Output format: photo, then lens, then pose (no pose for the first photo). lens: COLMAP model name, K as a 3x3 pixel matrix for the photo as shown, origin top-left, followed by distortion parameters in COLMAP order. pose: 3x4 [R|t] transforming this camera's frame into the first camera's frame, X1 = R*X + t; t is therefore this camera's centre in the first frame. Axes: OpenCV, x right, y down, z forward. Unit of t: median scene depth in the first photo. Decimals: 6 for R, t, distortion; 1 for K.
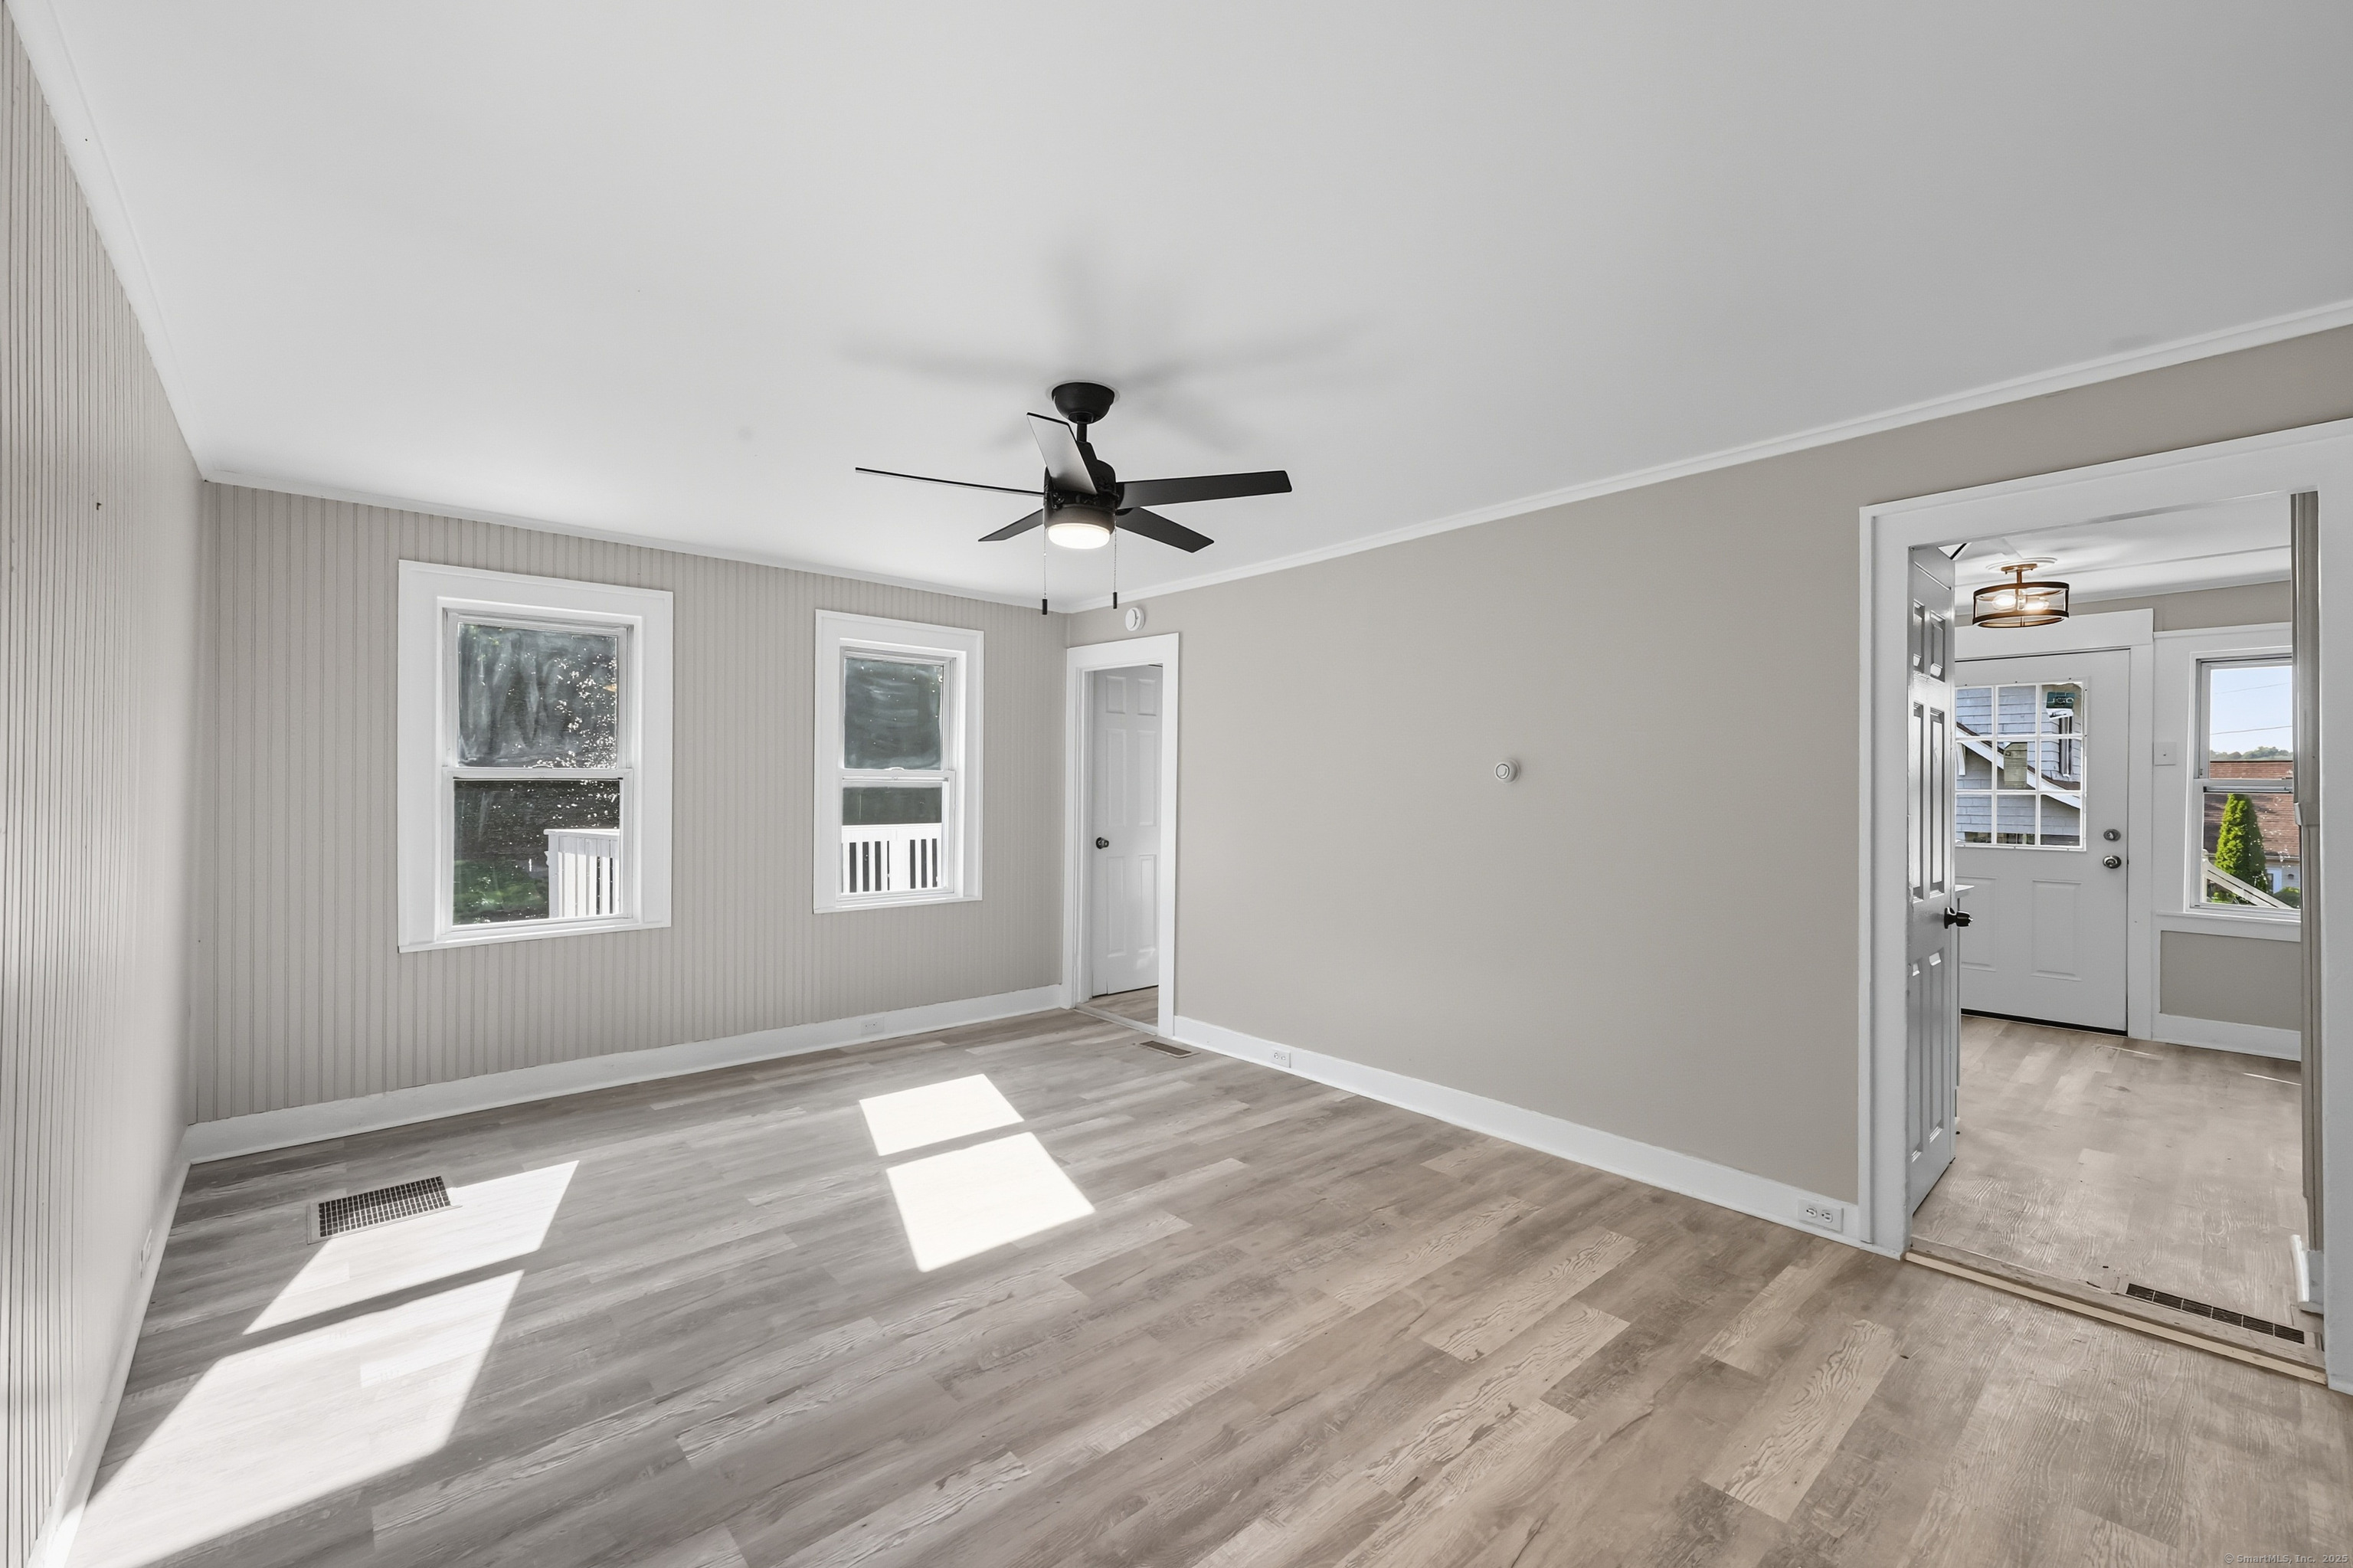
lens RADIAL K [[967.1, 0, 1179.6], [0, 967.1, 800.1], [0, 0, 1]] dist [0.000711, -0.000010]
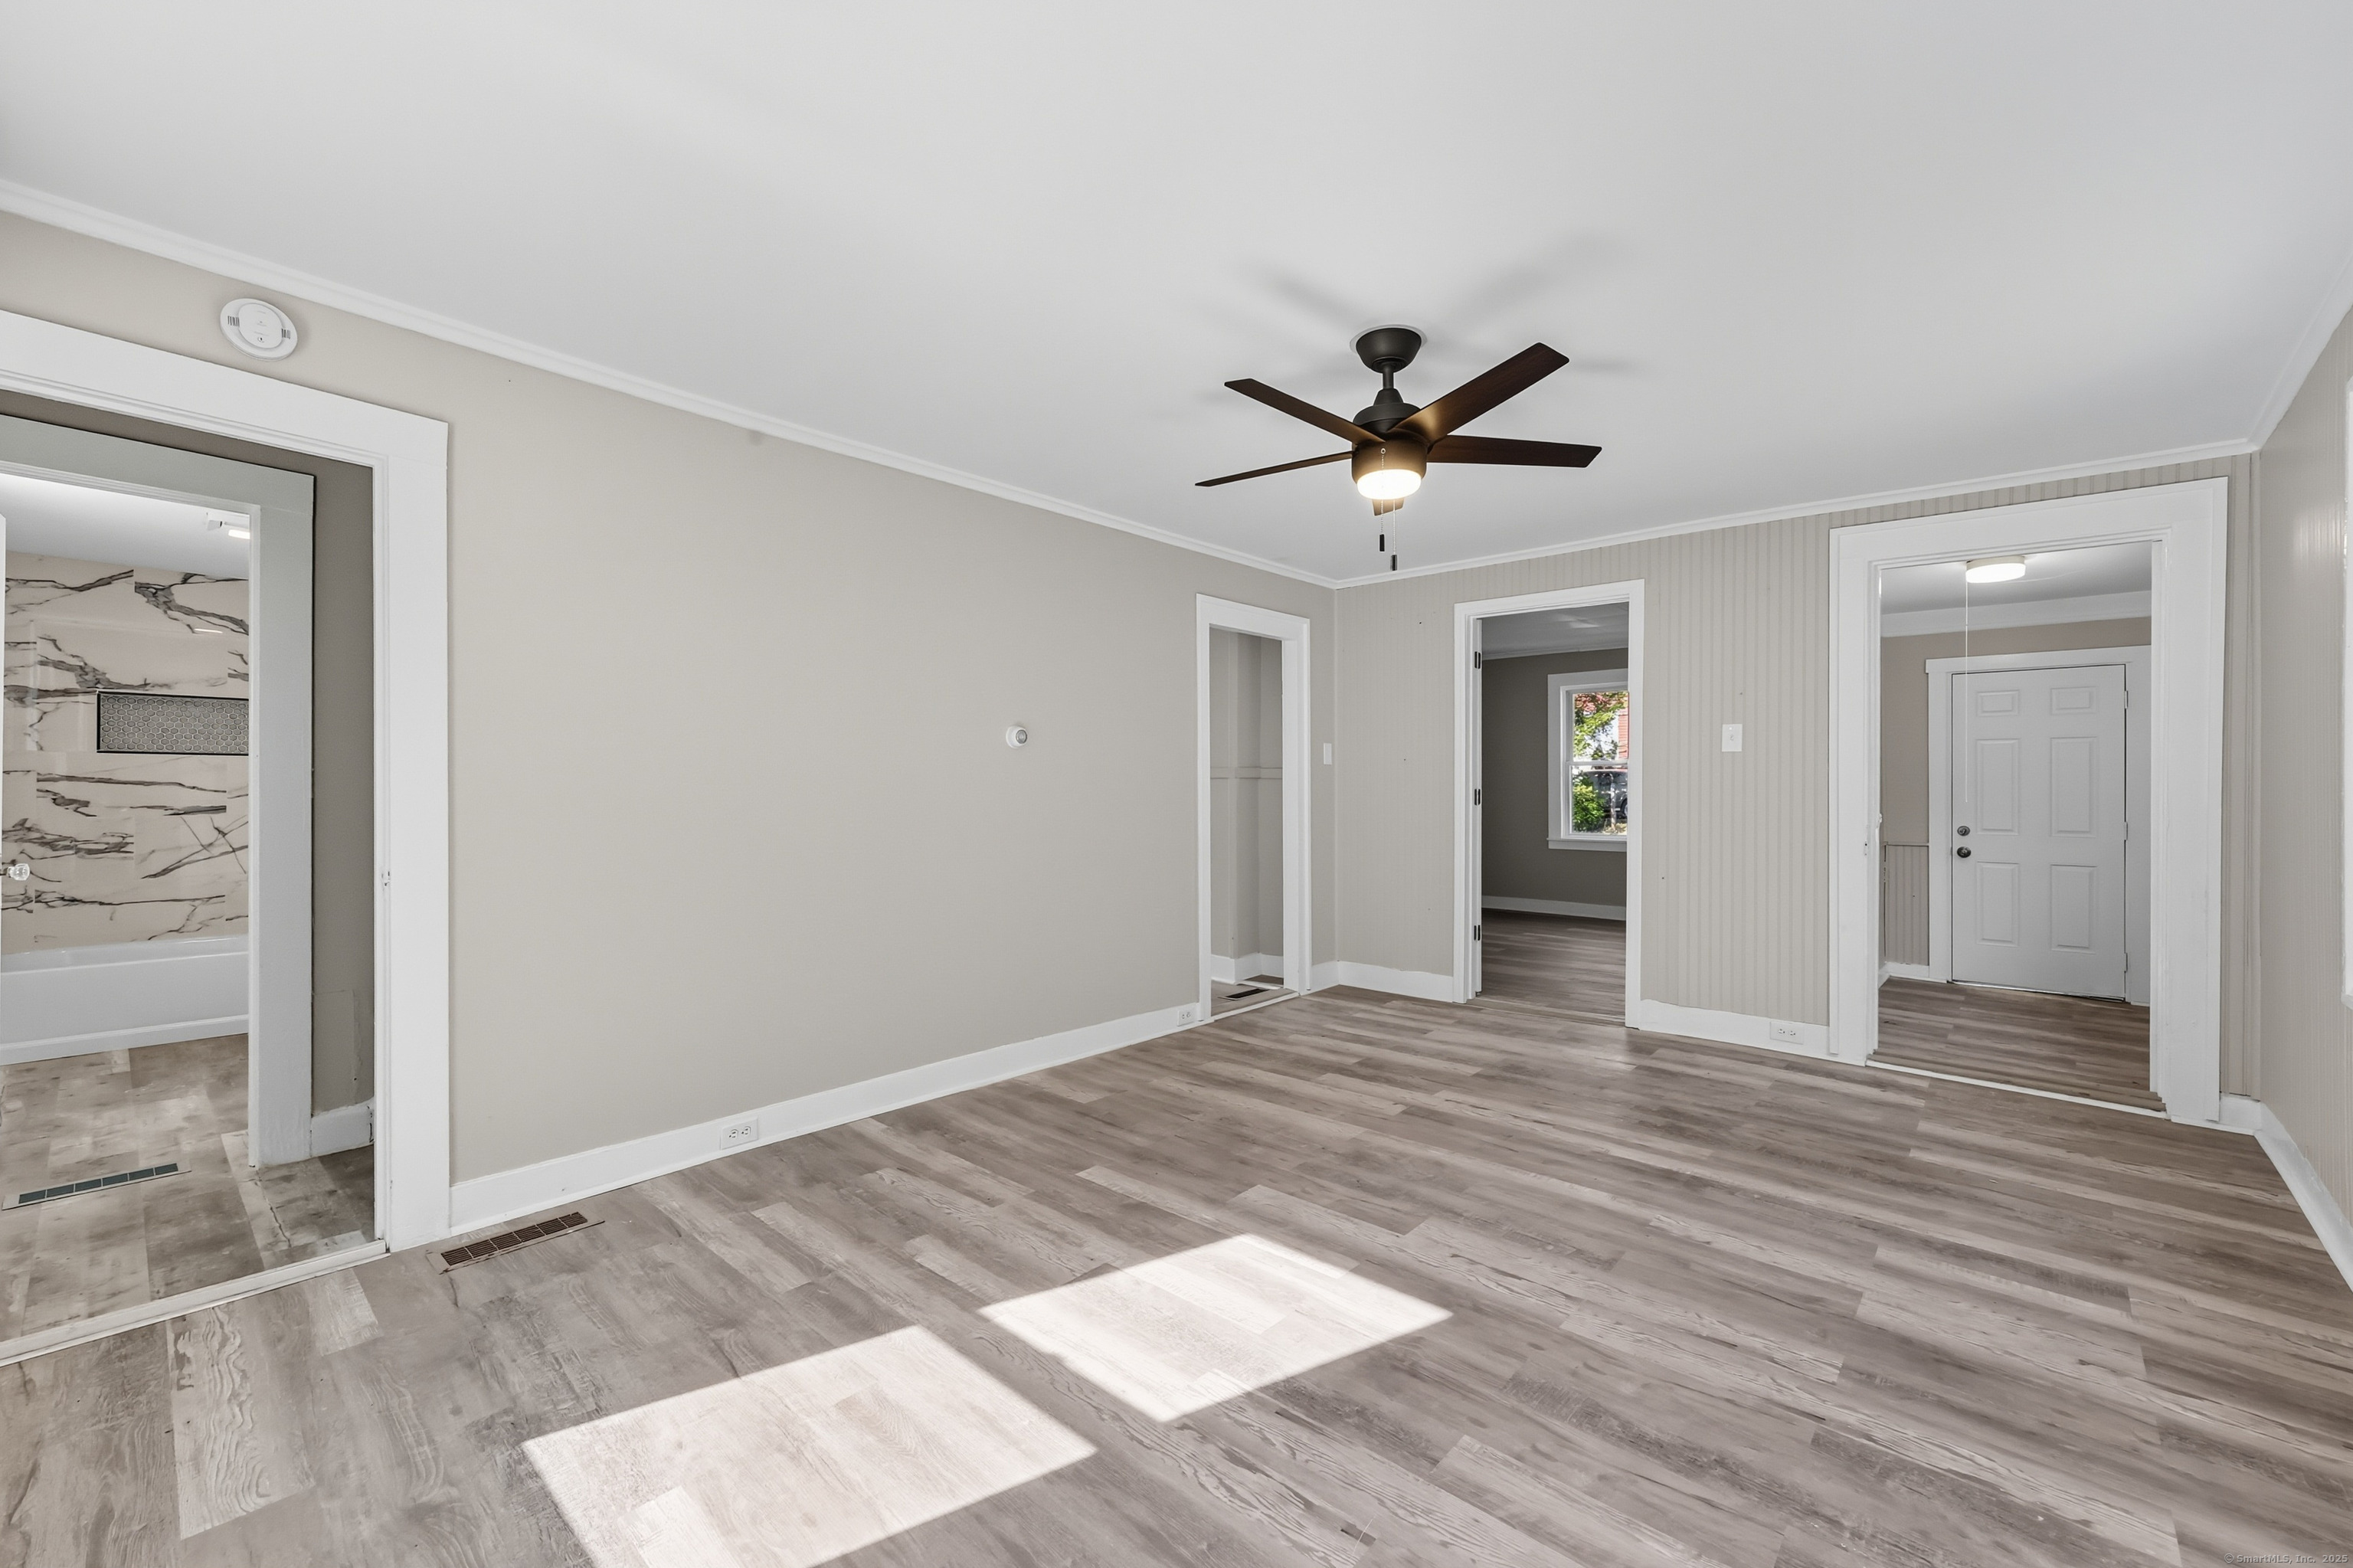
lens RADIAL K [[961.4, 0, 1176.5], [0, 961.4, 784.0], [0, 0, 1]] dist [-0.002993, 0.000017]
pose [[-0.115575, -0.004666, 0.993288, -0.900243], [0.008065, 0.999952, 0.005636, 0.023095], [-0.993266, 0.008662, -0.115532, 1.132341]]
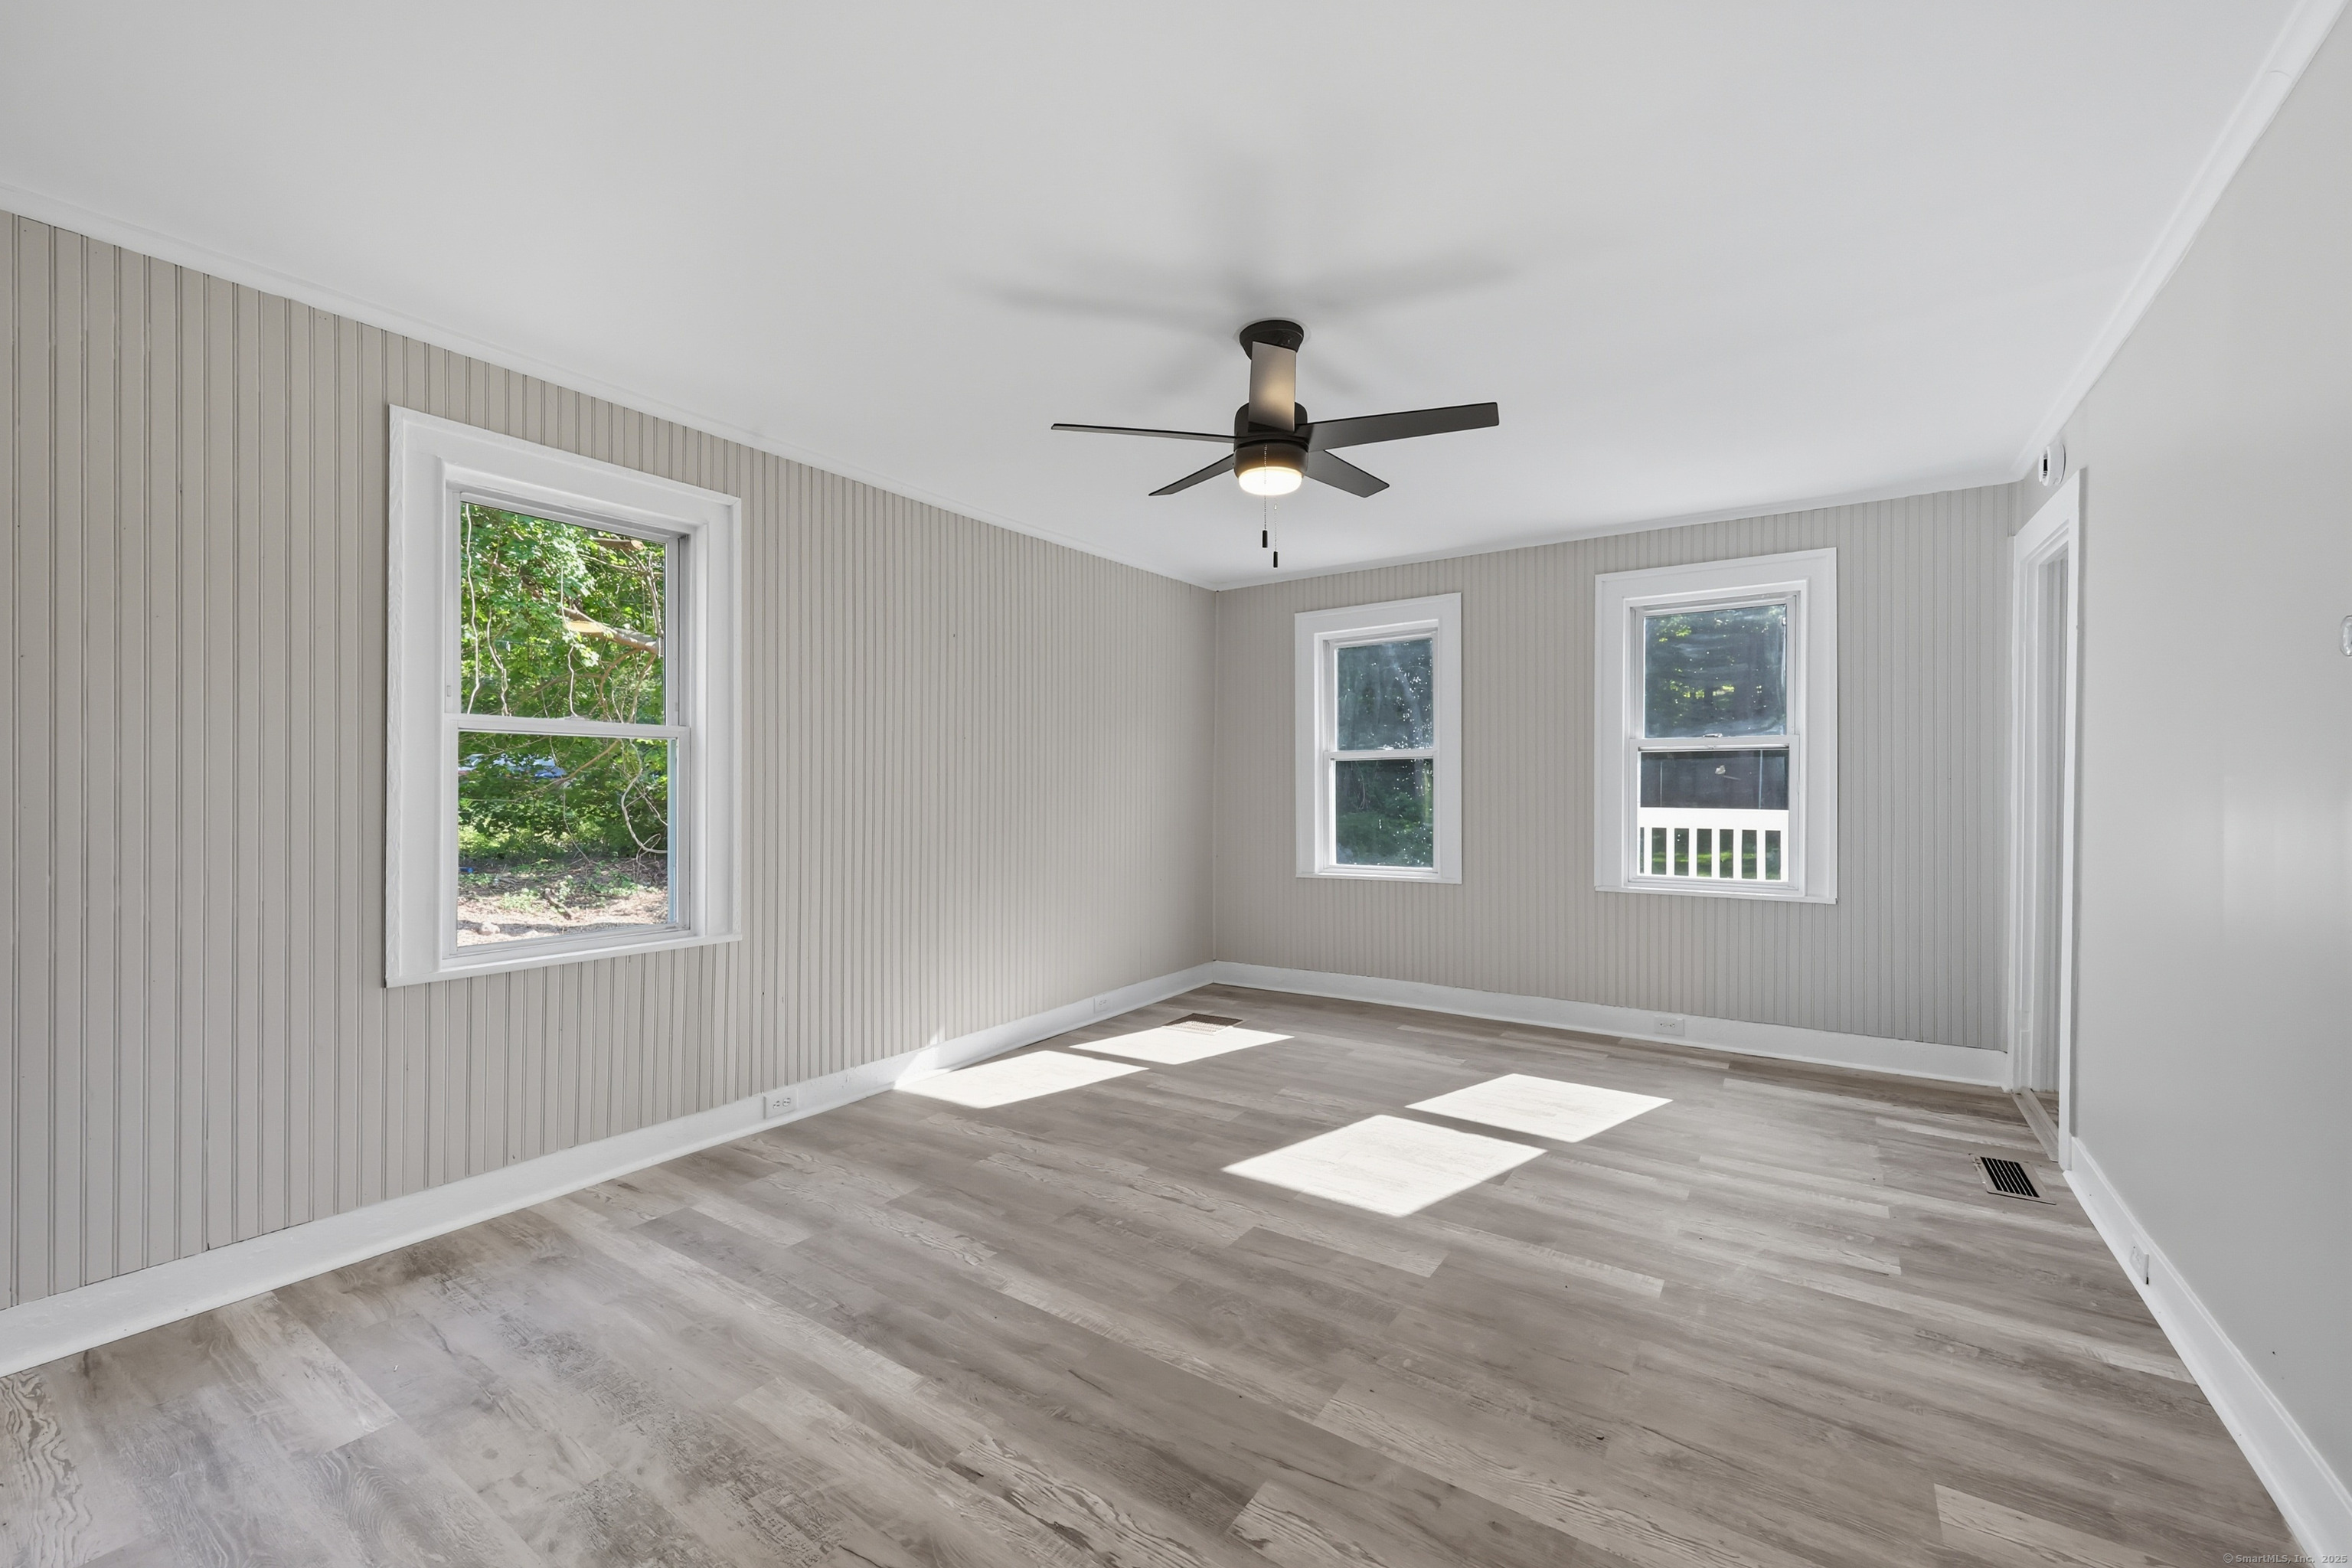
lens RADIAL K [[941.7, 0, 1173.7], [0, 941.7, 794.1], [0, 0, 1]] dist [0.000802, 0.000235]
pose [[0.241199, 0.000620, -0.970476, 0.681669], [-0.007344, 0.999972, -0.001186, 0.040423], [0.970448, 0.007413, 0.241197, 0.574196]]
